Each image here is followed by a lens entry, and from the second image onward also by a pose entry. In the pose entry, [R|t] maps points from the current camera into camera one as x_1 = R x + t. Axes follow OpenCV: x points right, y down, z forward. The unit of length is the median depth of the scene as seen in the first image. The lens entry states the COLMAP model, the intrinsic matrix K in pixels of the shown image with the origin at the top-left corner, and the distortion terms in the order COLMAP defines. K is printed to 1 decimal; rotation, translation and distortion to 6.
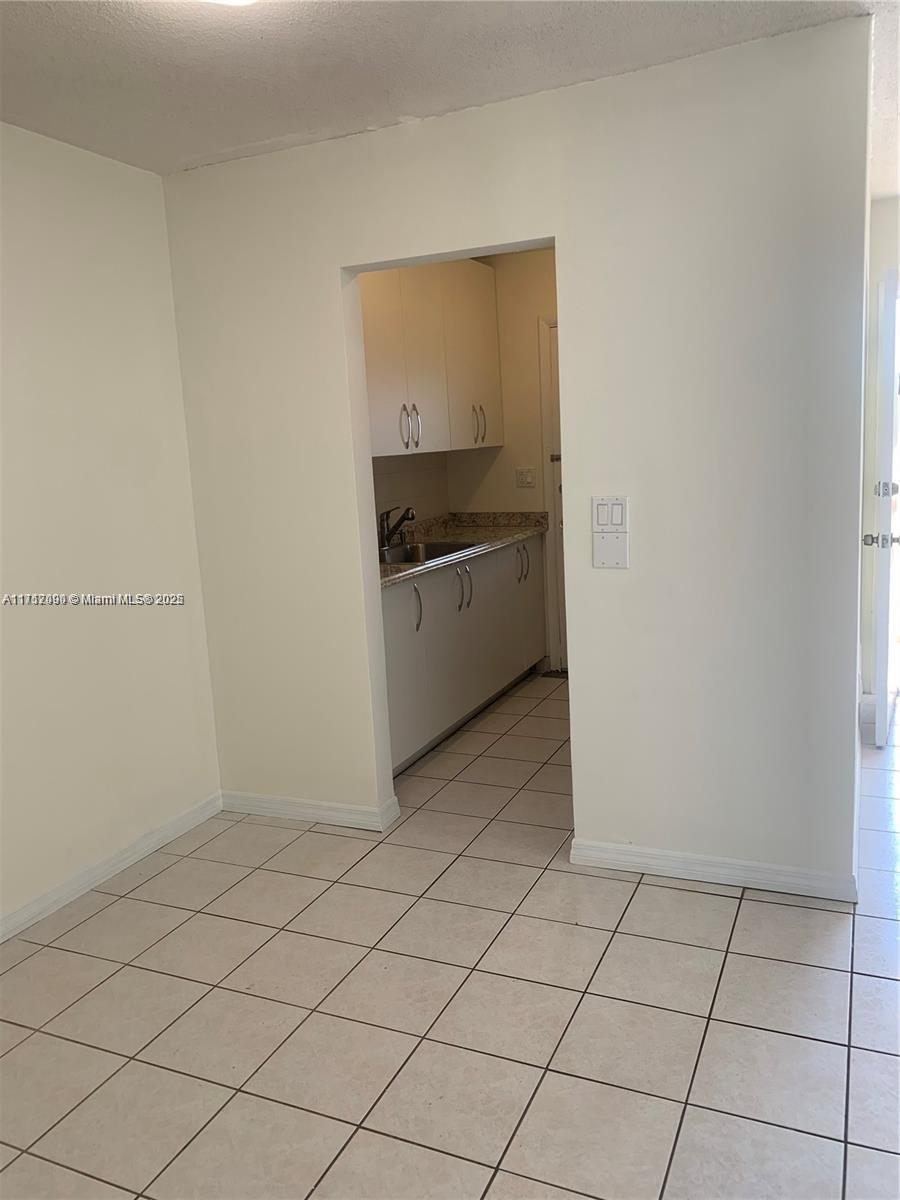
lens RADIAL K [[919.0, 0, 450.0], [0, 919.0, 600.0], [0, 0, 1]] dist [0.171450, -0.423122]
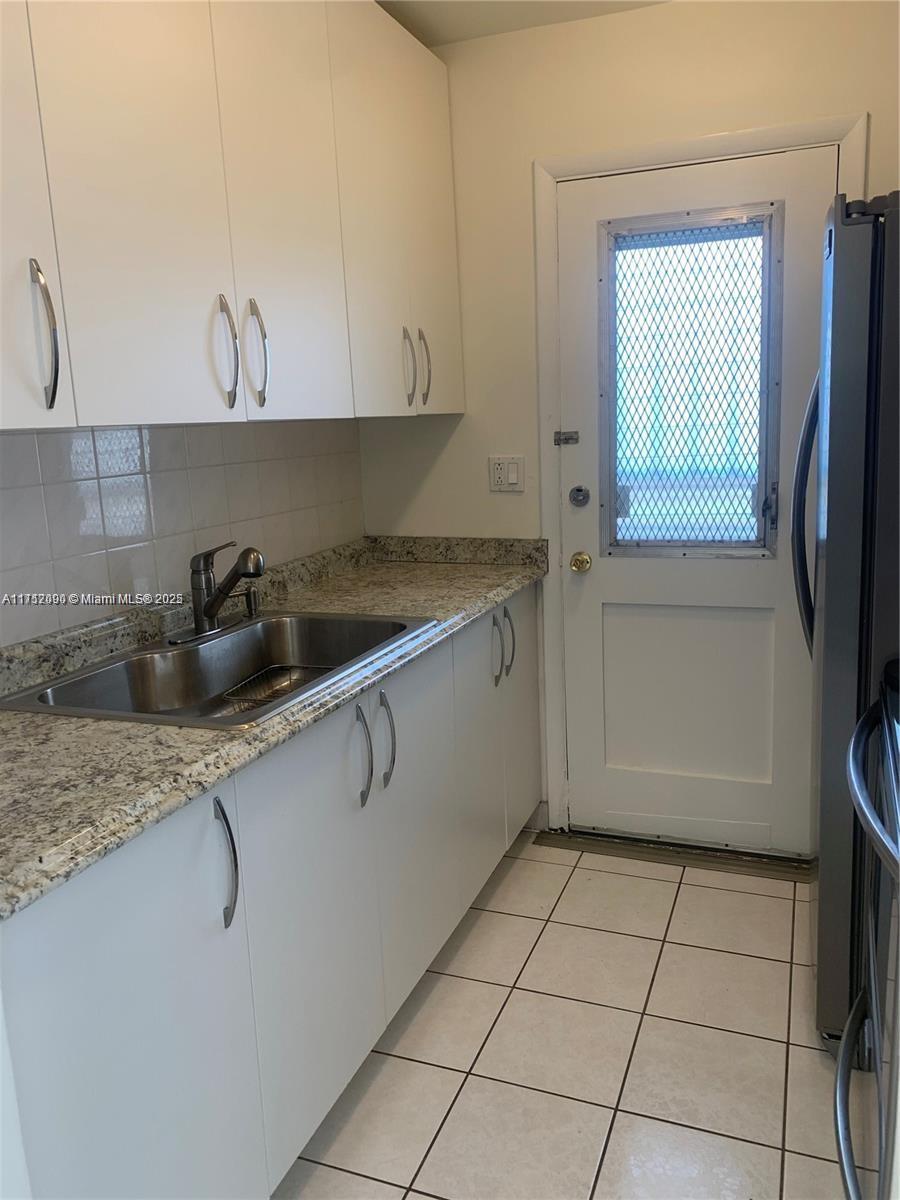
lens RADIAL K [[919.0, 0, 450.0], [0, 919.0, 600.0], [0, 0, 1]] dist [0.171450, -0.423122]
pose [[0.998592, 0.002072, 0.053007, 0.022860], [-0.003162, 0.999785, 0.020492, -0.075120], [-0.052953, -0.020631, 0.998384, 0.497614]]
